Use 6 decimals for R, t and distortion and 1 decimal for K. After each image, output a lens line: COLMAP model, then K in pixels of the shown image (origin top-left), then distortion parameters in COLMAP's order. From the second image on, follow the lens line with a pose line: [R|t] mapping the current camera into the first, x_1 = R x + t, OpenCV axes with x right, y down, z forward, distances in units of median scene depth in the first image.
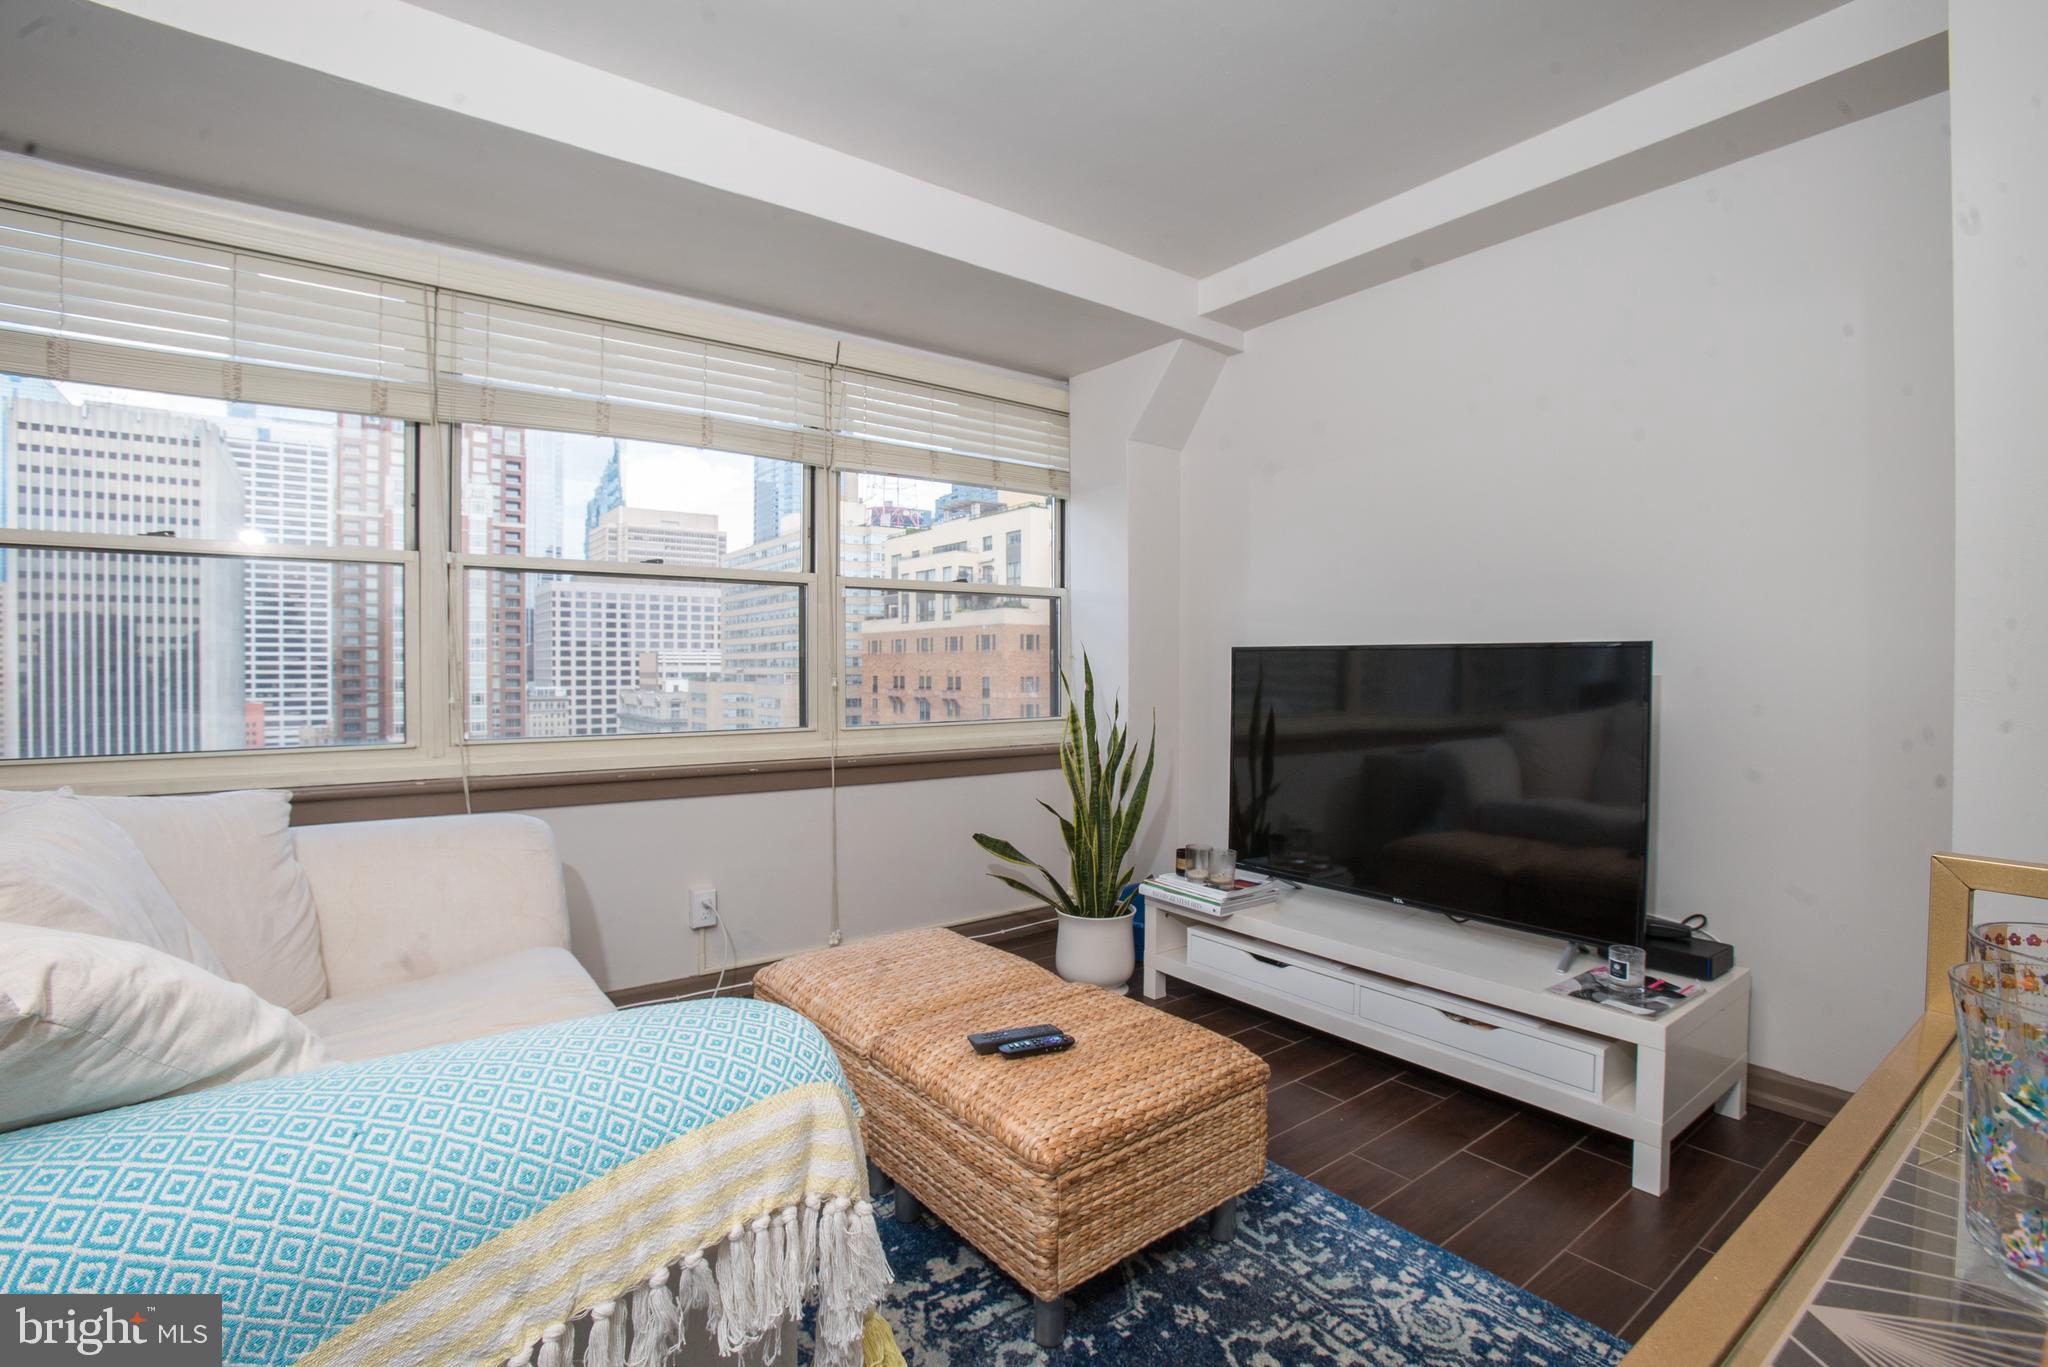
lens RADIAL K [[941.8, 0, 1017.6], [0, 941.8, 680.7], [0, 0, 1]] dist [-0.088633, 0.036345]
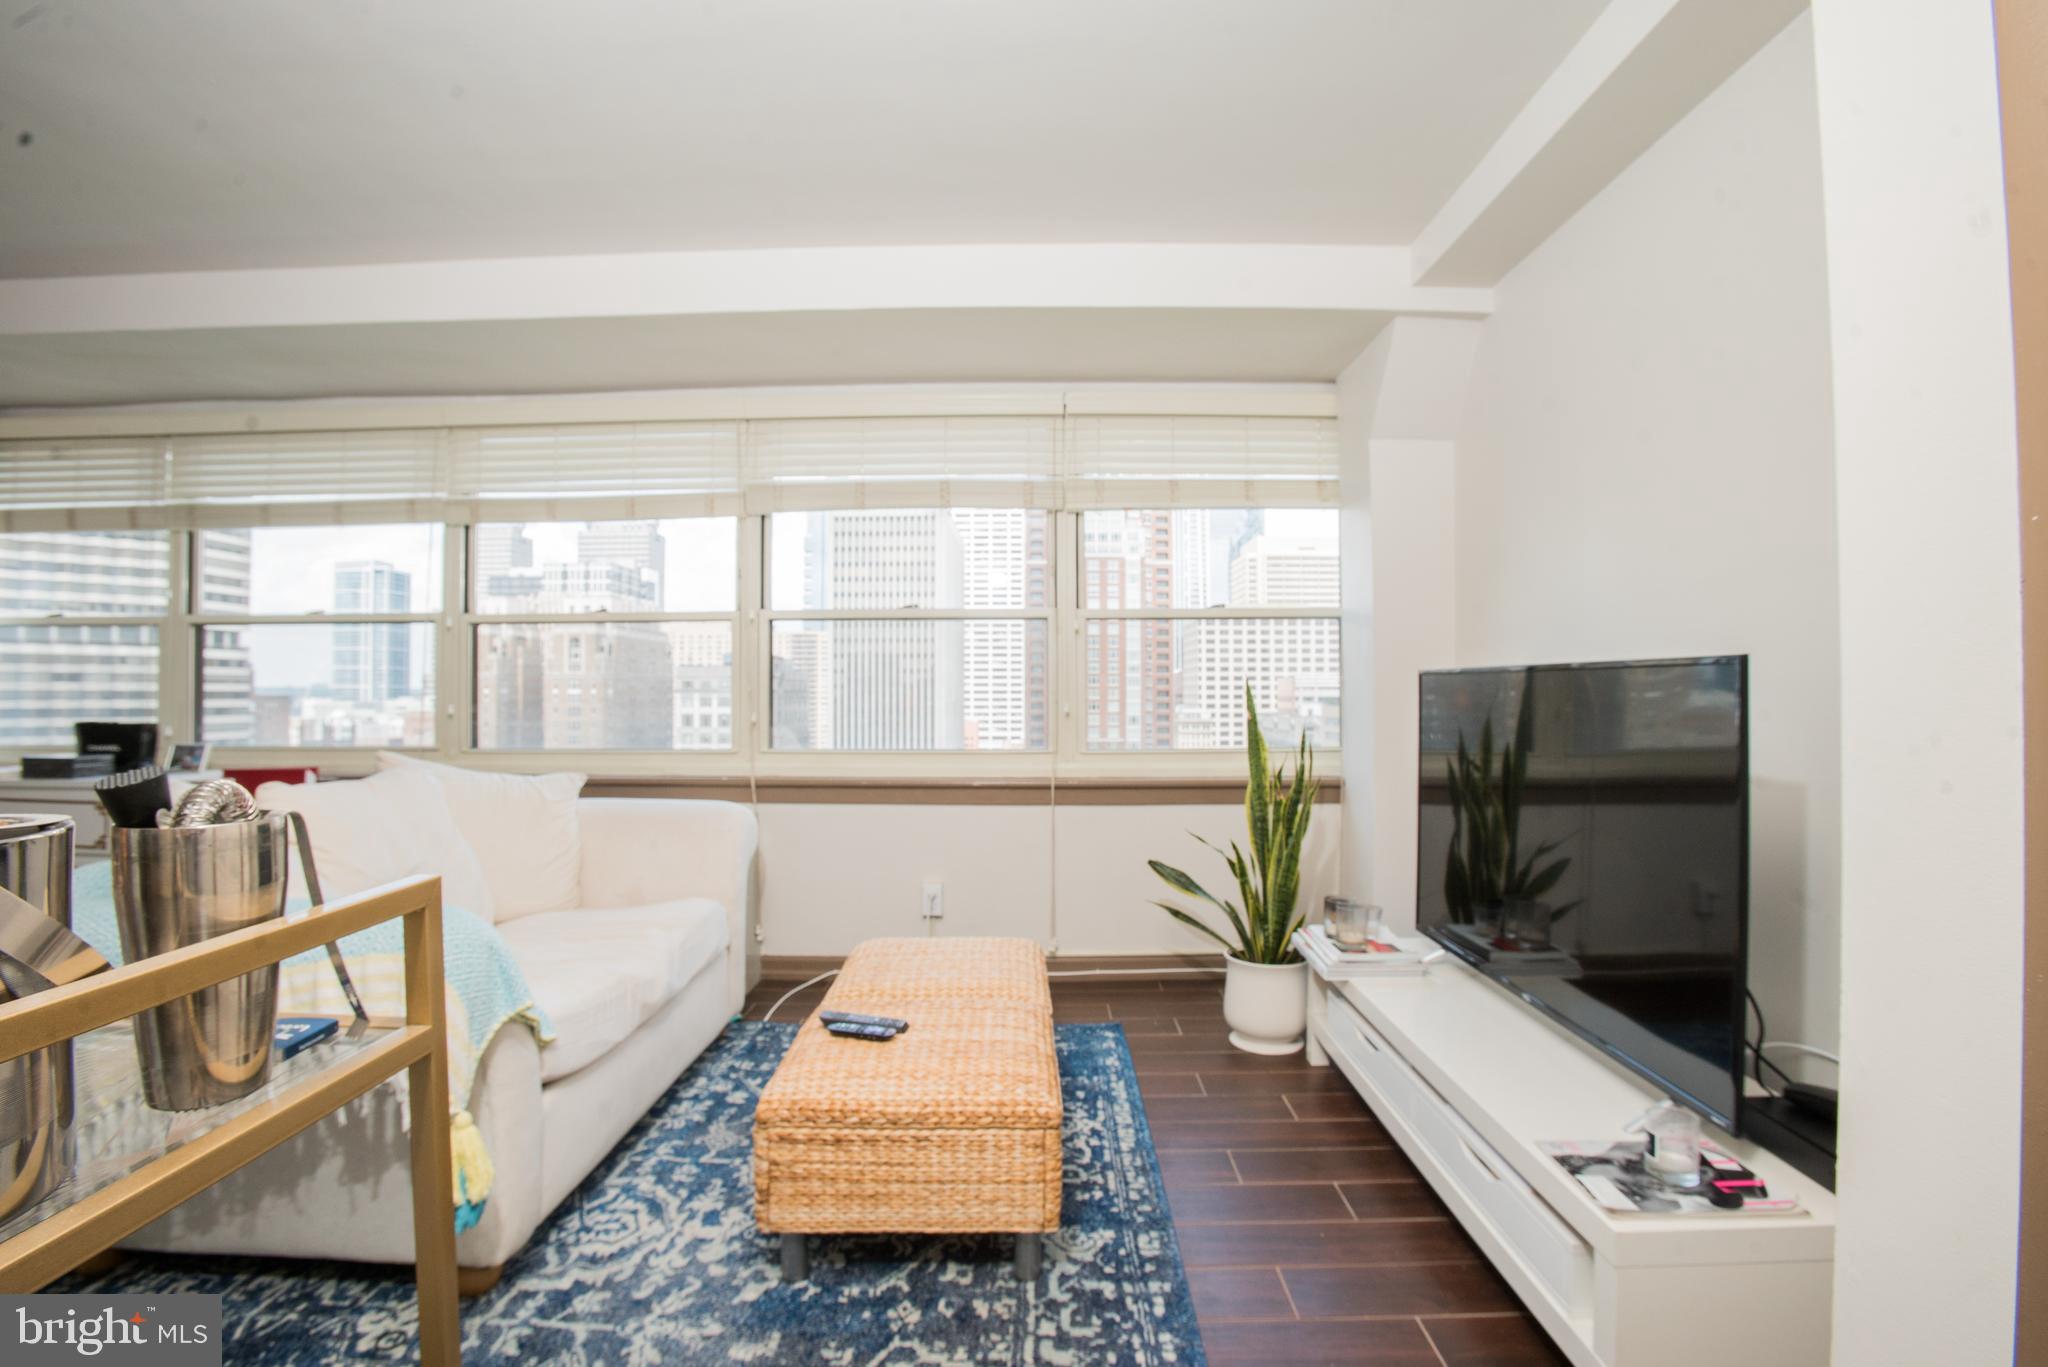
lens RADIAL K [[950.7, 0, 1014.3], [0, 950.7, 677.0], [0, 0, 1]] dist [-0.091646, 0.037978]
pose [[0.787695, -0.012235, -0.615944, 0.423059], [-0.005899, 0.999607, -0.027400, -0.003627], [0.616037, 0.025216, 0.787313, 0.099946]]
